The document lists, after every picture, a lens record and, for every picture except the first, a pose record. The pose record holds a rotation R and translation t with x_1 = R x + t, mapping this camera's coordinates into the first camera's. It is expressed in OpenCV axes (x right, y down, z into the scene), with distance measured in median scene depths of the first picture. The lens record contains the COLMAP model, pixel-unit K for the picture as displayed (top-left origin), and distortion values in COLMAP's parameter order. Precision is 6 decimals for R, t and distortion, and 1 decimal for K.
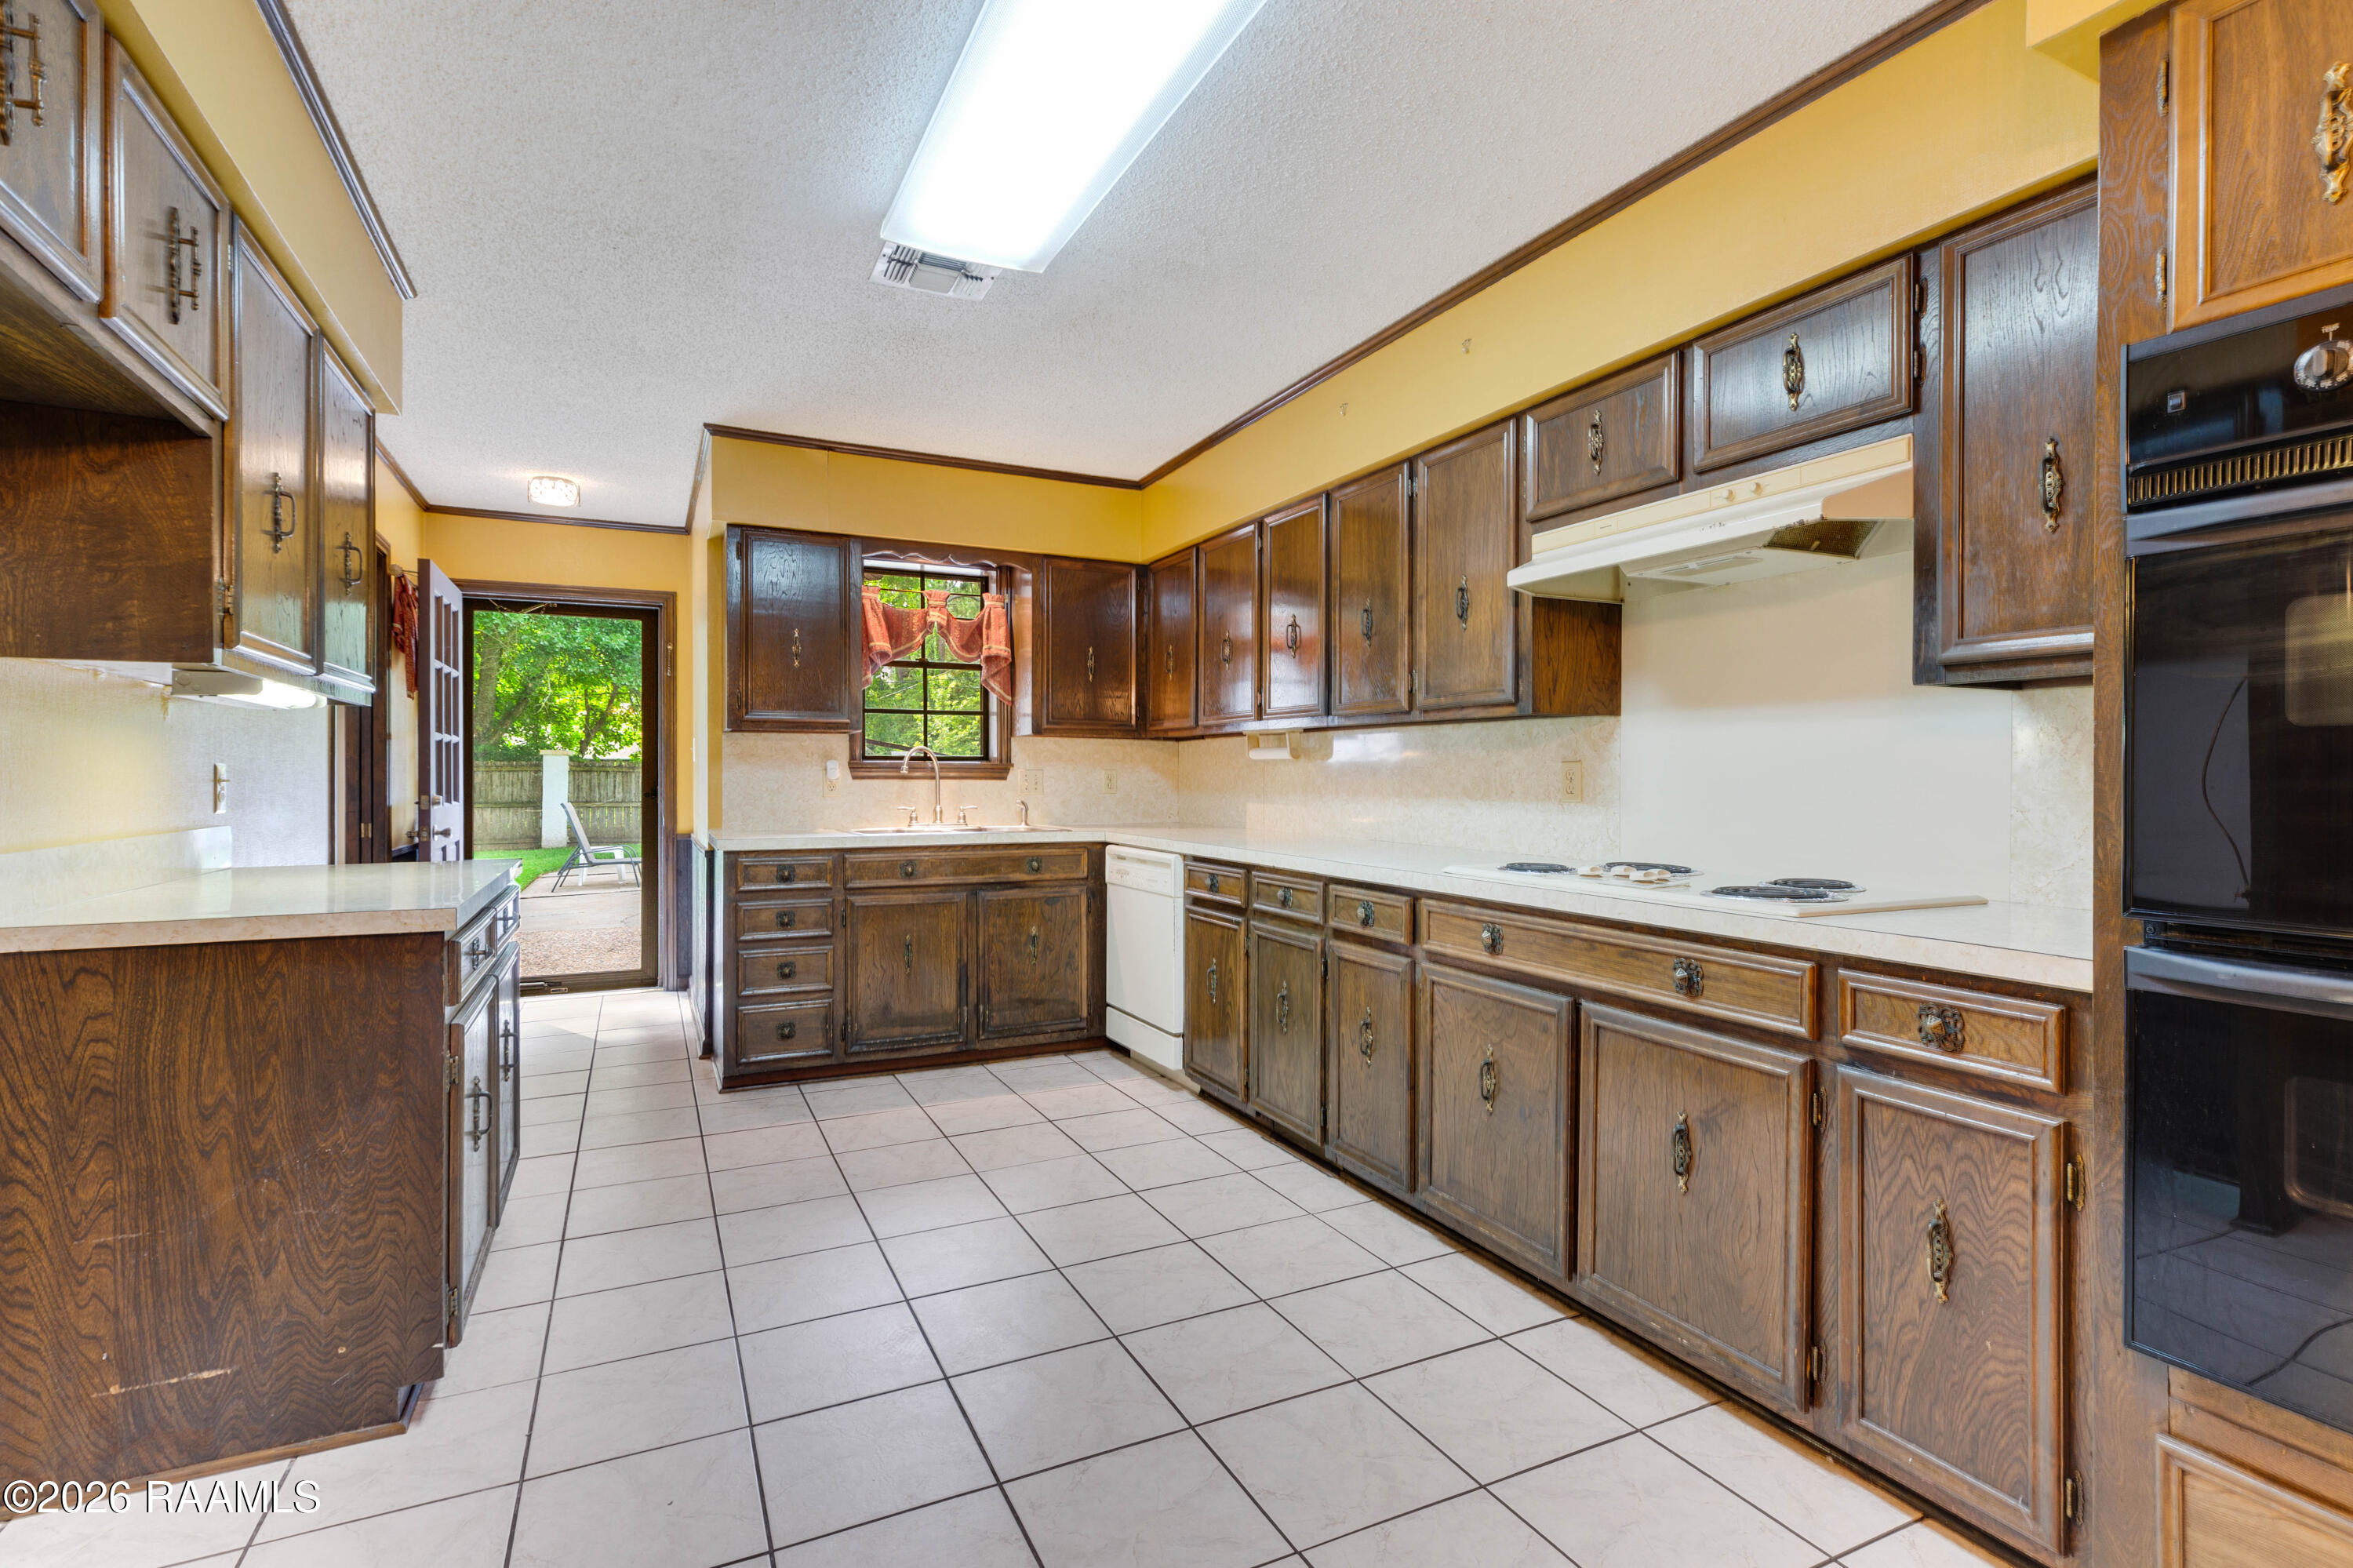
lens RADIAL K [[1070.8, 0, 1146.5], [0, 1070.8, 780.5], [0, 0, 1]] dist [0.001948, 0.007092]
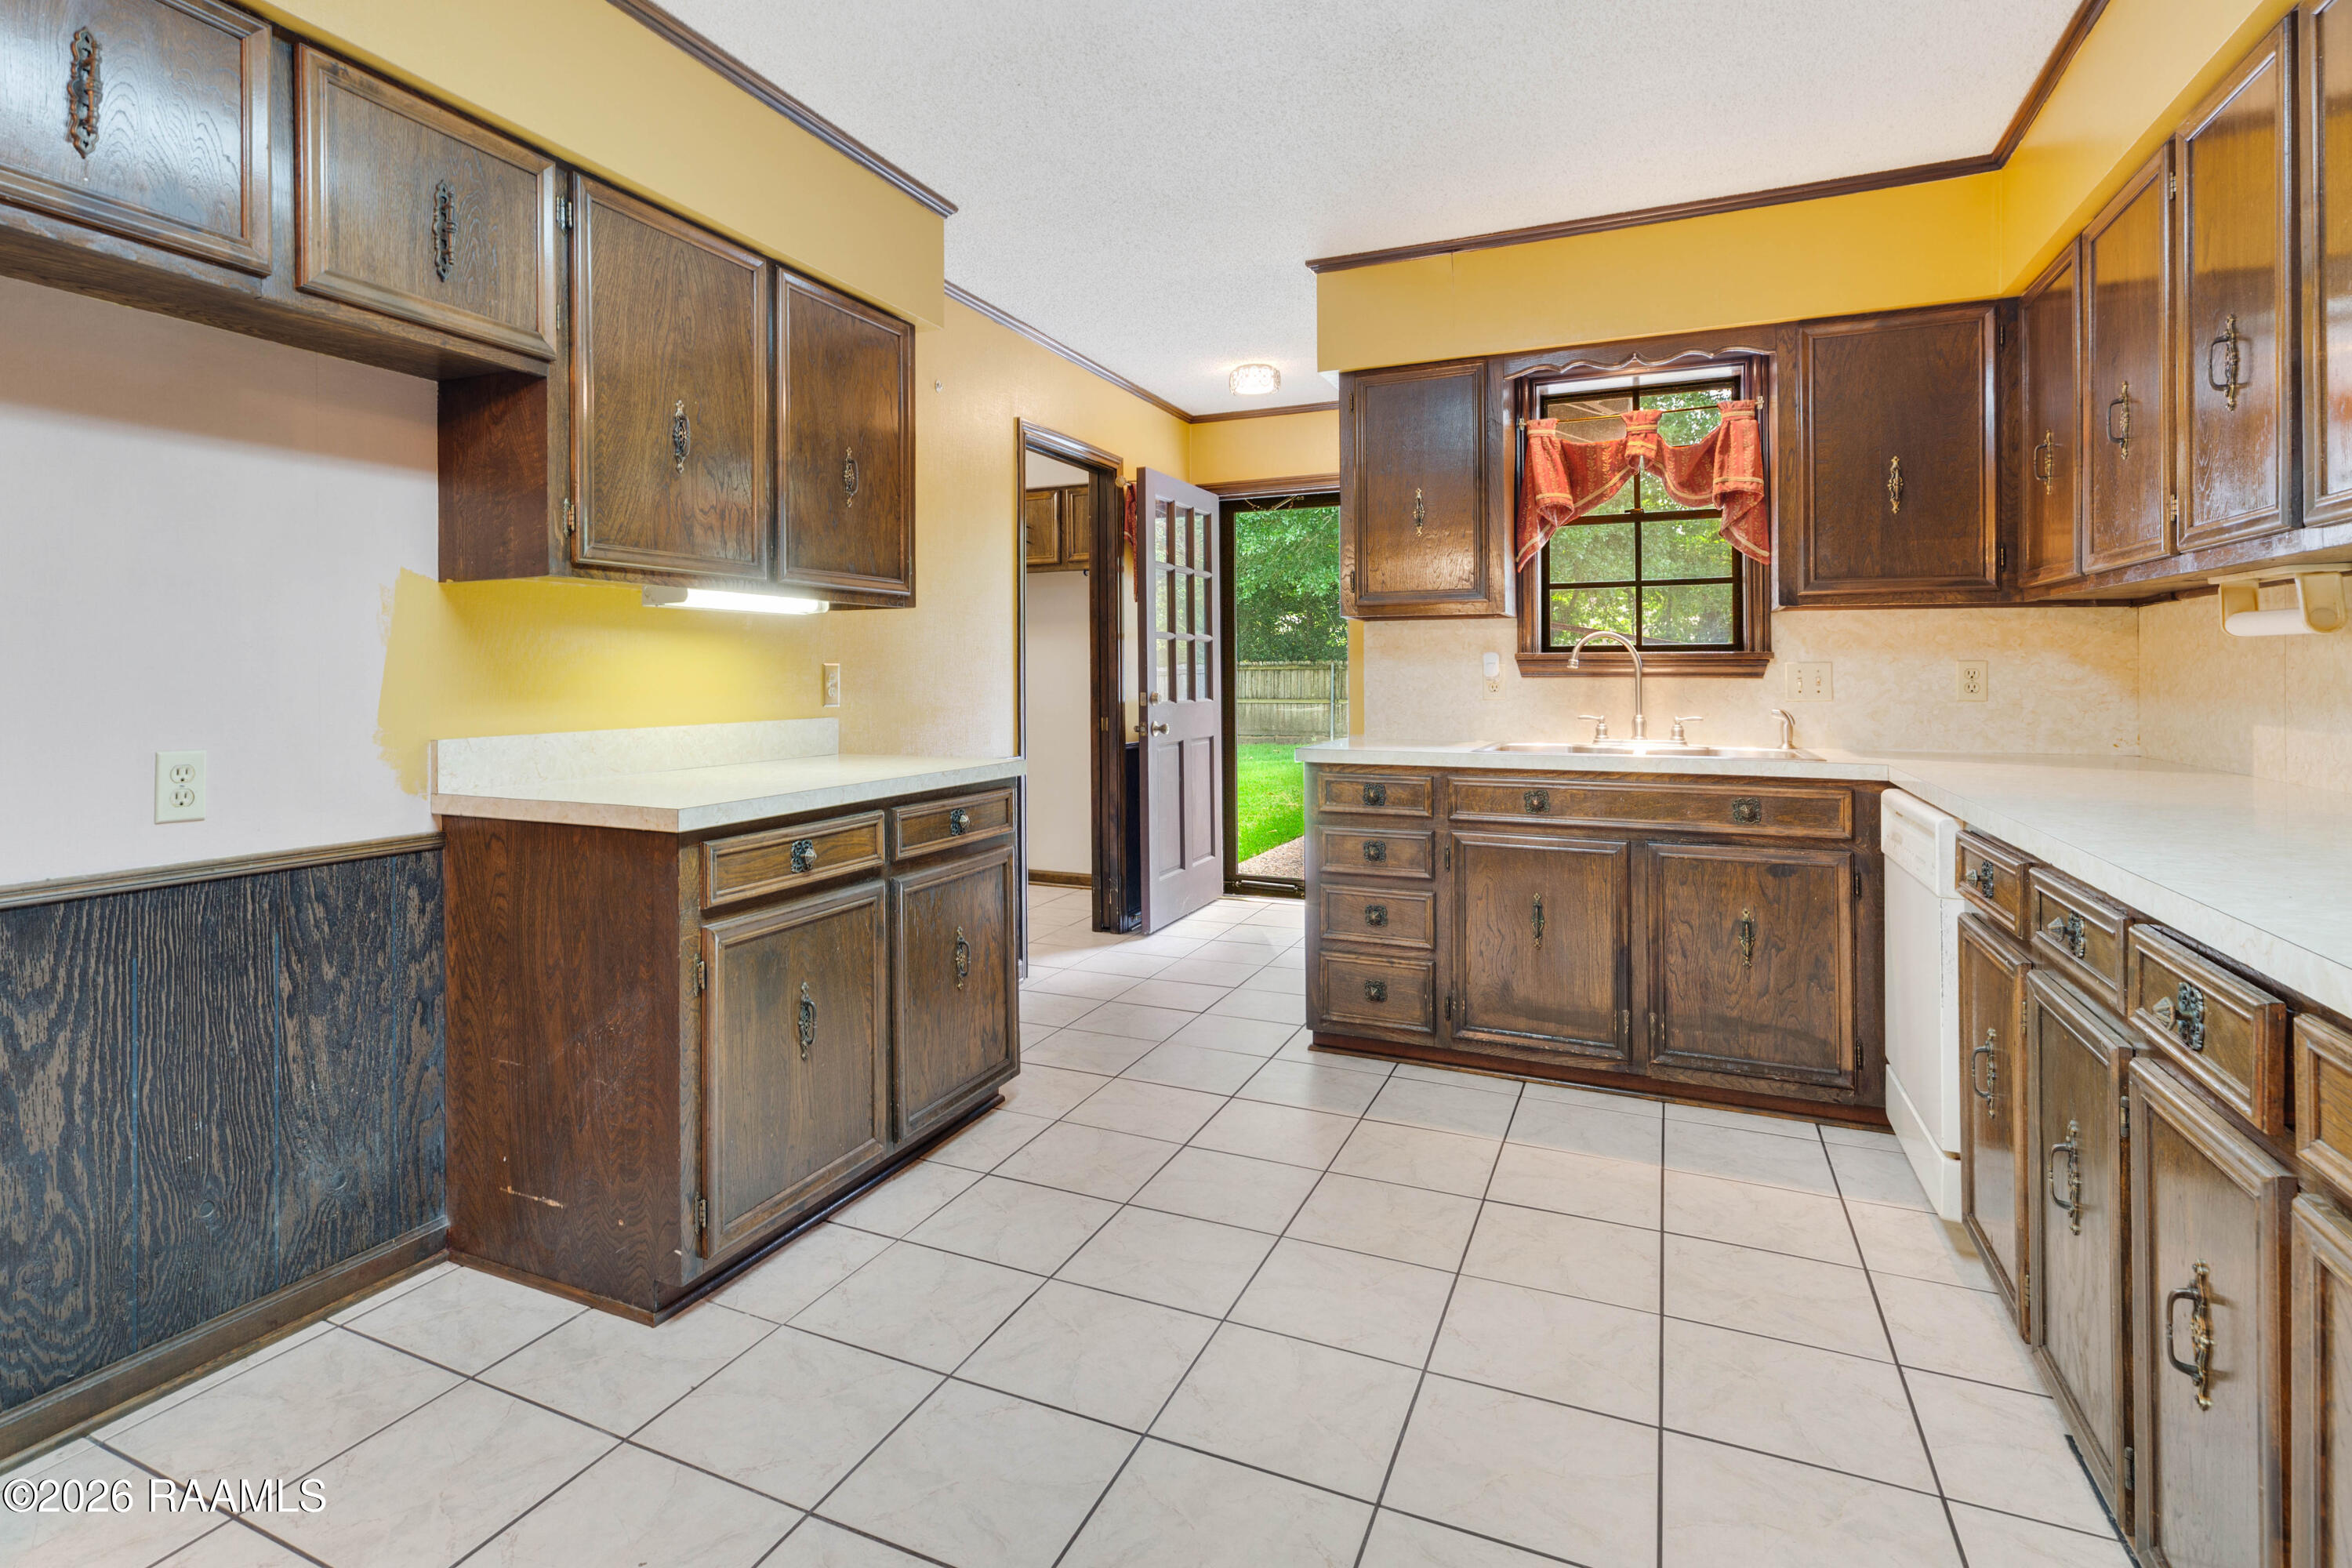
lens RADIAL K [[1143.0, 0, 1172.1], [0, 1143.0, 675.1], [0, 0, 1]] dist [0.015792, -0.000367]
pose [[0.644807, -0.002017, -0.764343, 0.199988], [0.000212, 0.999997, -0.002459, -0.000484], [0.764345, 0.001424, 0.644805, 0.301299]]
